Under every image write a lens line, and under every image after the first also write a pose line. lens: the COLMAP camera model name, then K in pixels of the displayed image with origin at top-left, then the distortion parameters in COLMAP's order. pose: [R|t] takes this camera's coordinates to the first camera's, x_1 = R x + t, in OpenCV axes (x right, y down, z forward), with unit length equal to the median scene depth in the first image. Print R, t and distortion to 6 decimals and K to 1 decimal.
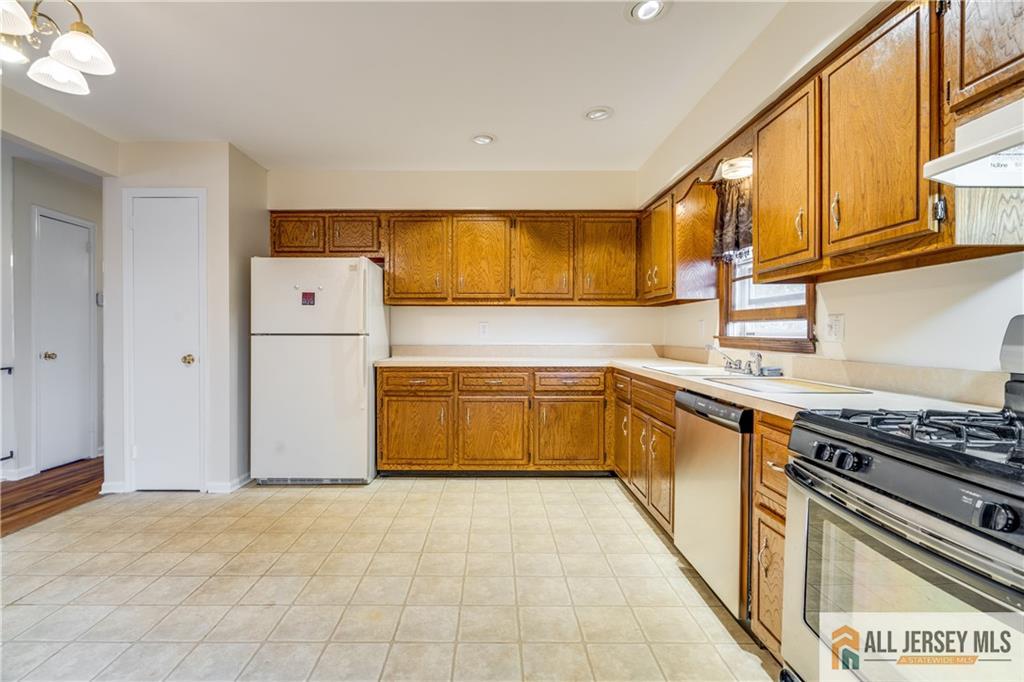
lens RADIAL K [[471.8, 0, 496.4], [0, 471.8, 338.2], [0, 0, 1]] dist [-0.002614, 0.000192]
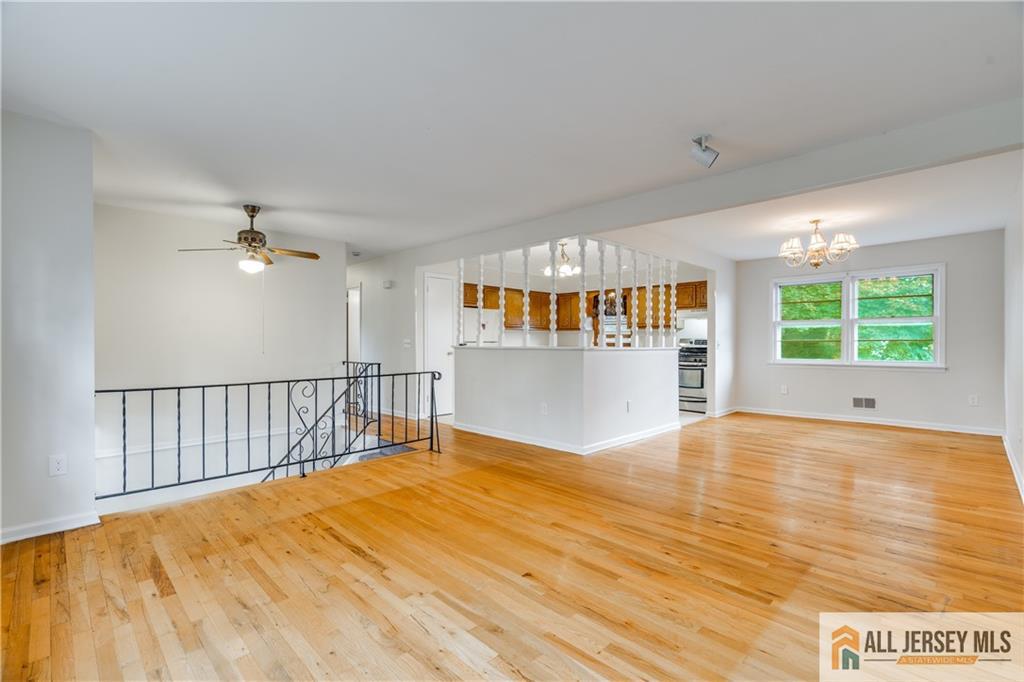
lens RADIAL K [[461.7, 0, 511.9], [0, 461.7, 346.5], [0, 0, 1]] dist [0.000715, 0.000778]
pose [[0.702581, -0.007258, 0.711566, -1.827893], [0.006062, 0.999973, 0.004214, 0.006670], [-0.711577, 0.001352, 0.702606, -0.662209]]
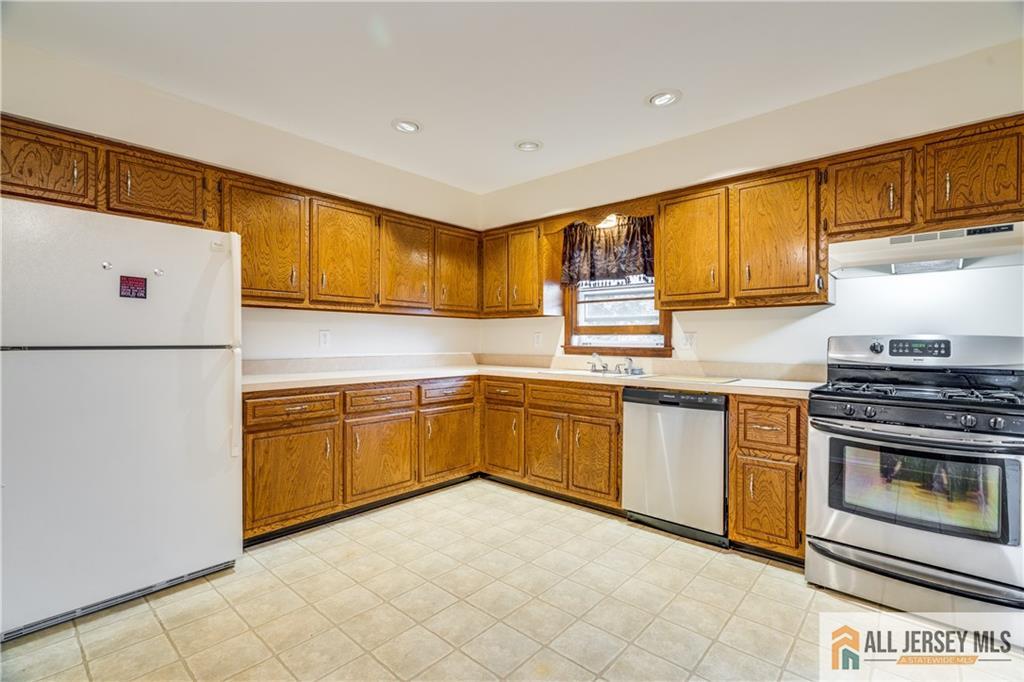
lens RADIAL K [[463.6, 0, 512.0], [0, 463.6, 341.0], [0, 0, 1]] dist [-0.002386, 0.000182]
pose [[0.663599, 0.000380, 0.748088, -0.492770], [0.006717, 0.999957, -0.006467, -0.008529], [-0.748058, 0.009317, 0.663568, 0.244609]]
